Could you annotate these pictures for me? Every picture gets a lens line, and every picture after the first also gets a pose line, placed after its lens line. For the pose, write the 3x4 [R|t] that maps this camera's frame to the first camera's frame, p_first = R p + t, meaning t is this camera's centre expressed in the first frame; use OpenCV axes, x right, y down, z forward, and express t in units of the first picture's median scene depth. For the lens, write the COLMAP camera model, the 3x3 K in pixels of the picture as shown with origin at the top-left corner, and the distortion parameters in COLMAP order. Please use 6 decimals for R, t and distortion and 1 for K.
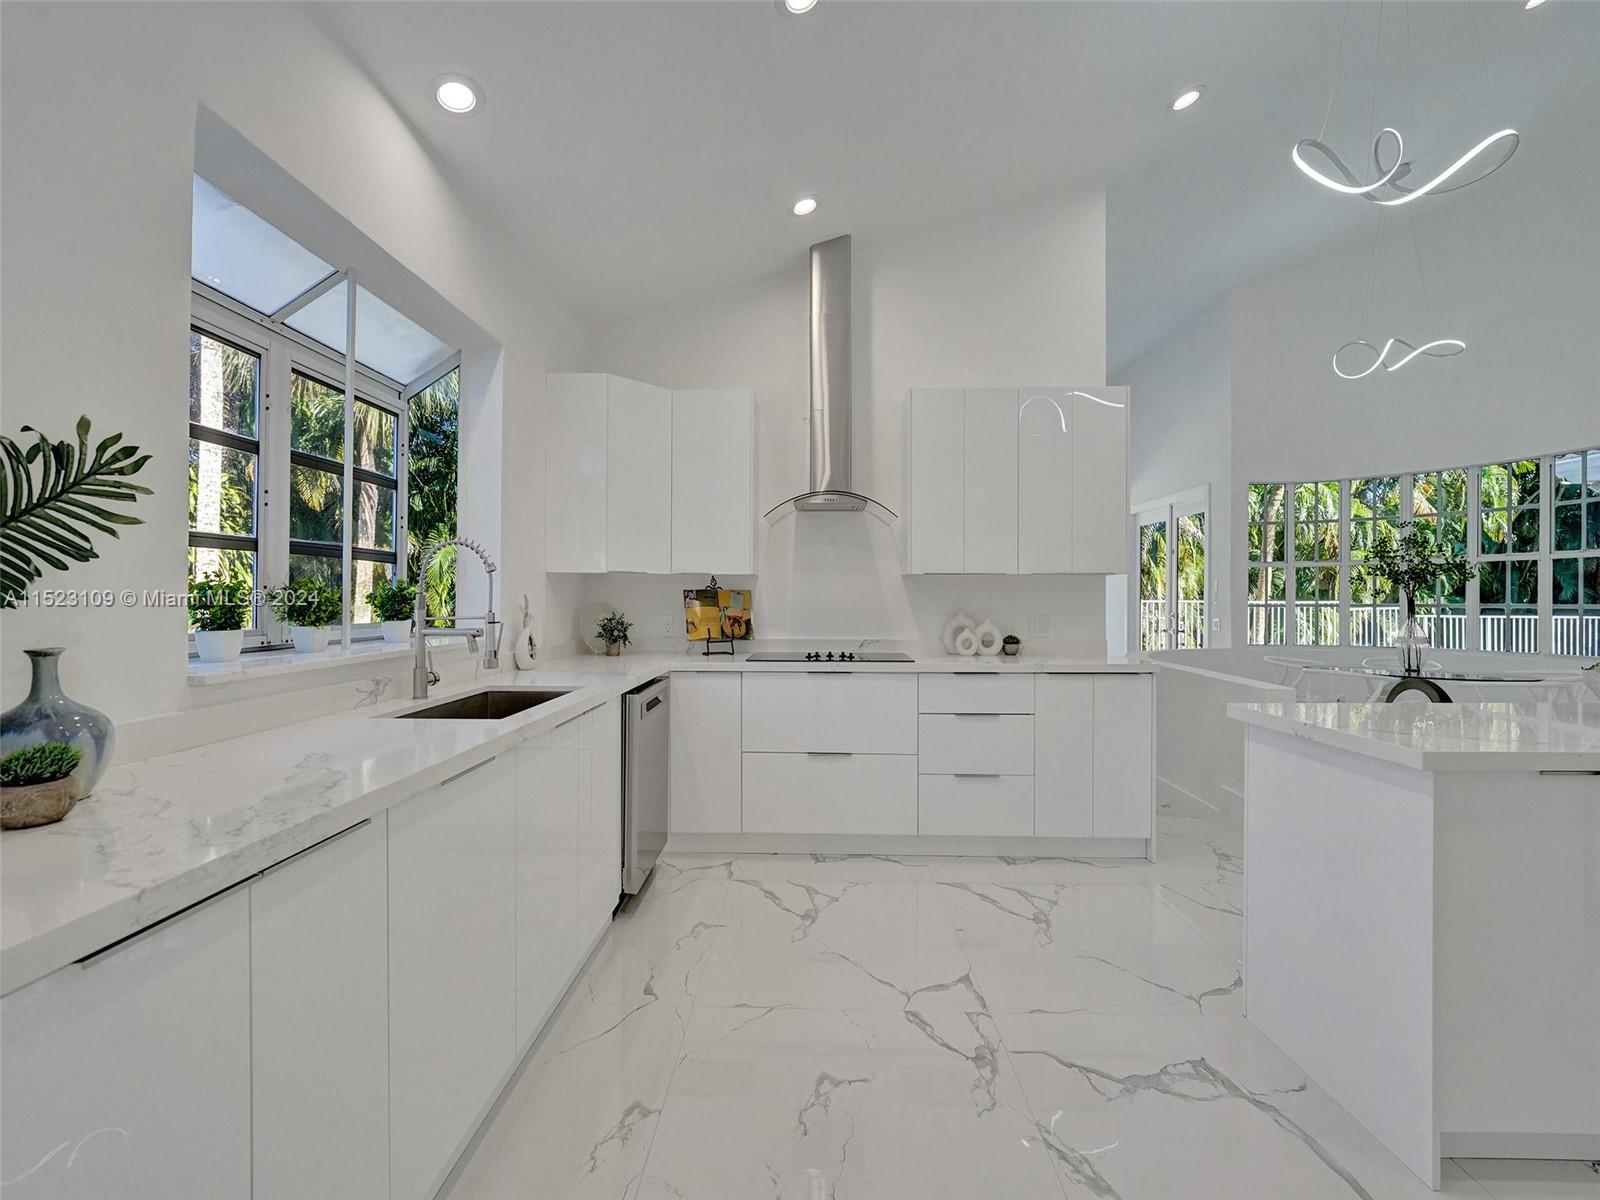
lens RADIAL K [[659.1, 0, 799.7], [0, 659.1, 595.7], [0, 0, 1]] dist [-0.011763, 0.001770]
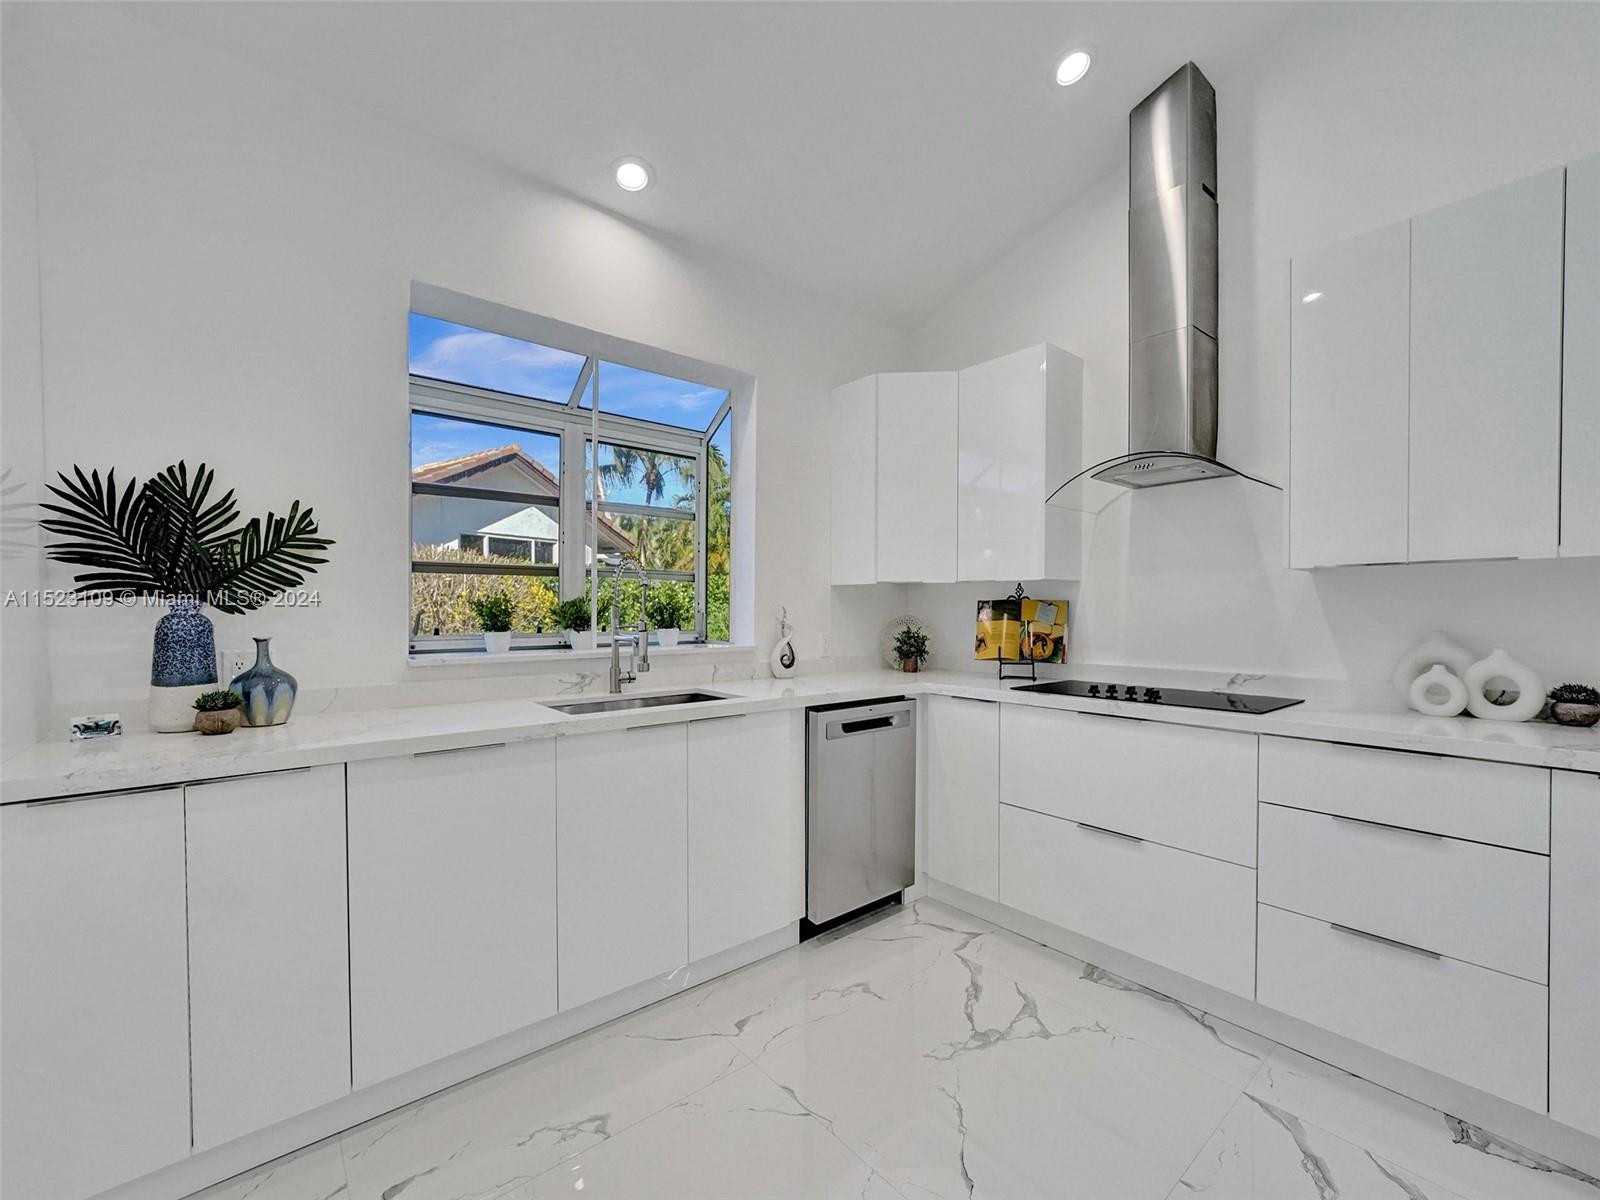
lens RADIAL K [[659.1, 0, 788.3], [0, 659.1, 615.0], [0, 0, 1]] dist [-0.011763, 0.001770]
pose [[0.654452, 0.002141, -0.756101, 0.312814], [0.003363, 0.999978, 0.005742, 0.004266], [0.756096, -0.006300, 0.654430, 0.257794]]
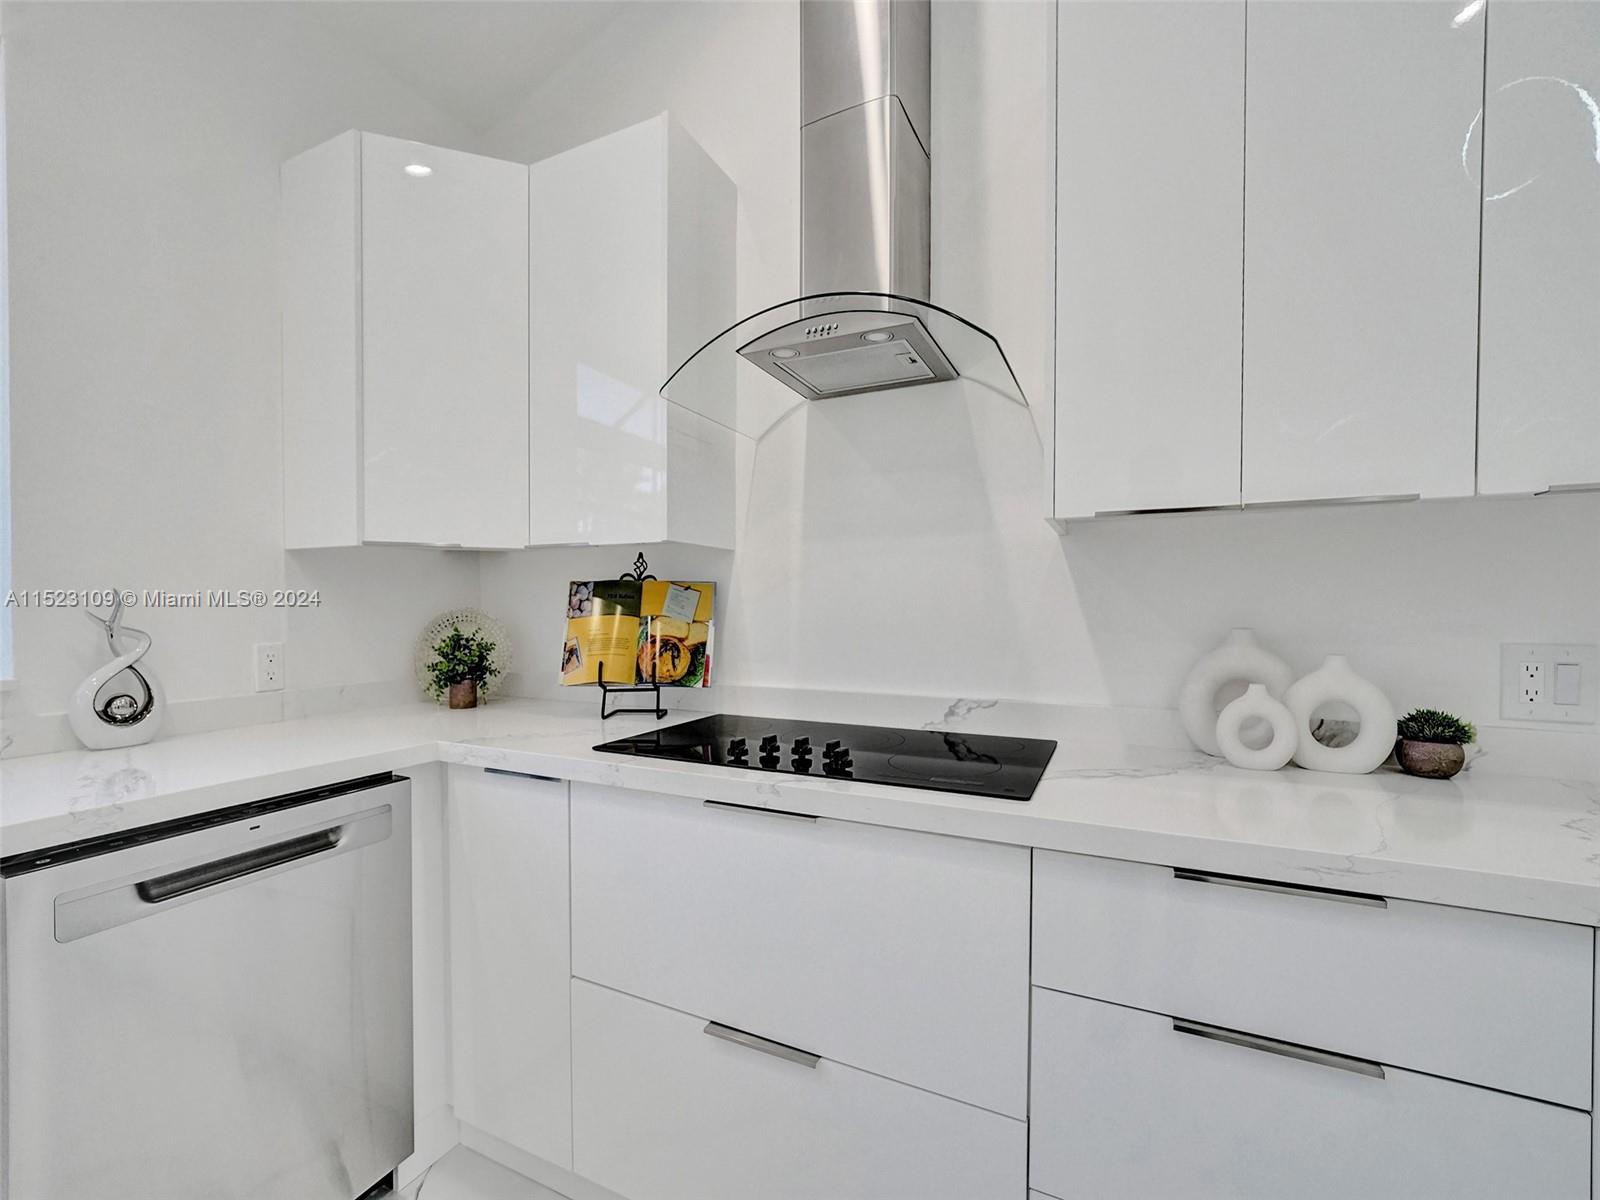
lens RADIAL K [[659.1, 0, 798.9], [0, 659.1, 625.6], [0, 0, 1]] dist [-0.011763, 0.001770]
pose [[0.916232, 0.008065, -0.400566, 0.179121], [0.003737, 0.999582, 0.028673, 0.010903], [0.400630, -0.027768, 0.915819, 0.625807]]
